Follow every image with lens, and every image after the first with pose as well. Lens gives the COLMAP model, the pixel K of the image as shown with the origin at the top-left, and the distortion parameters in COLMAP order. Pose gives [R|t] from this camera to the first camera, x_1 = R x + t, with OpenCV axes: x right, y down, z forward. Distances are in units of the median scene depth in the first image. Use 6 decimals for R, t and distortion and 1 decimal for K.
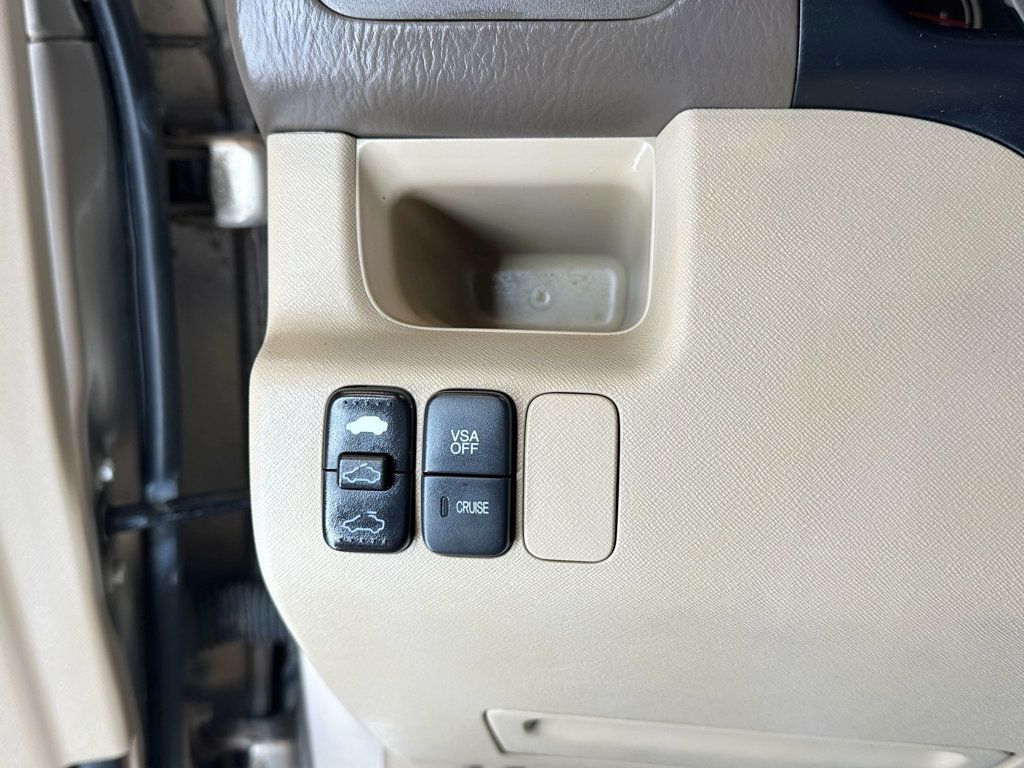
lens RADIAL K [[1010.3, 0, 508.8], [0, 1010.3, 380.7], [0, 0, 1]] dist [0.070084, -0.217580]
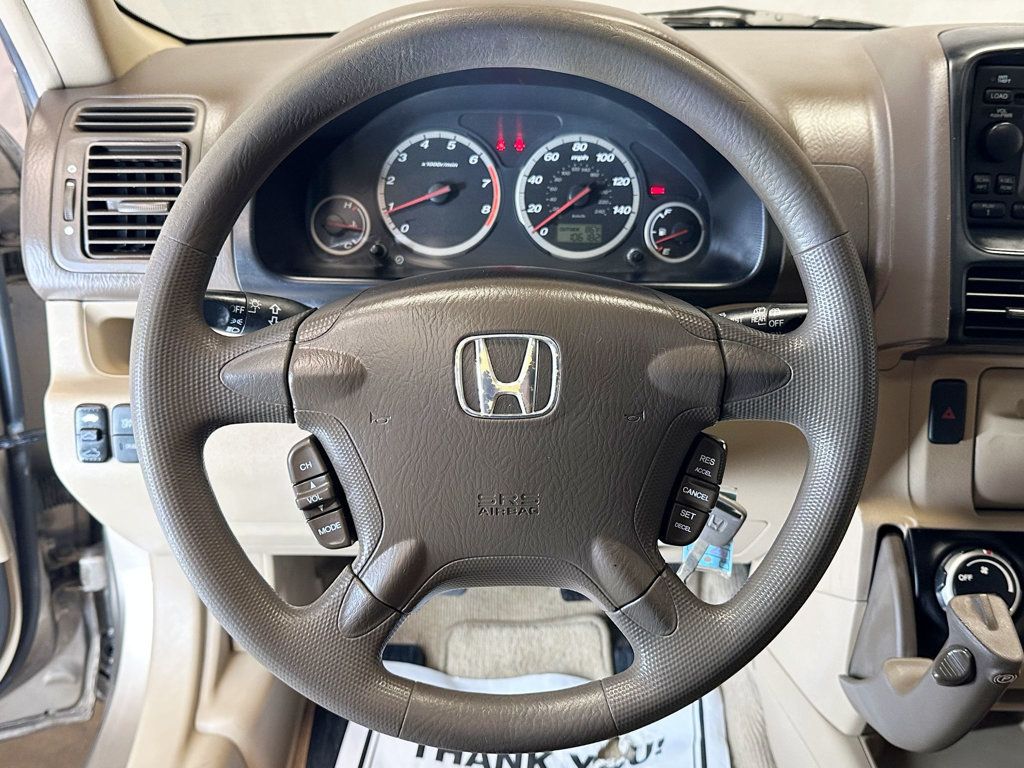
lens RADIAL K [[1018.2, 0, 512.0], [0, 1018.2, 384.0], [0, 0, 1]] dist [0.180566, -0.378932]
pose [[0.993056, -0.034204, 0.112559, 0.654367], [0.018610, 0.990426, 0.136783, -0.394947], [-0.116160, -0.133738, 0.984185, -1.813062]]
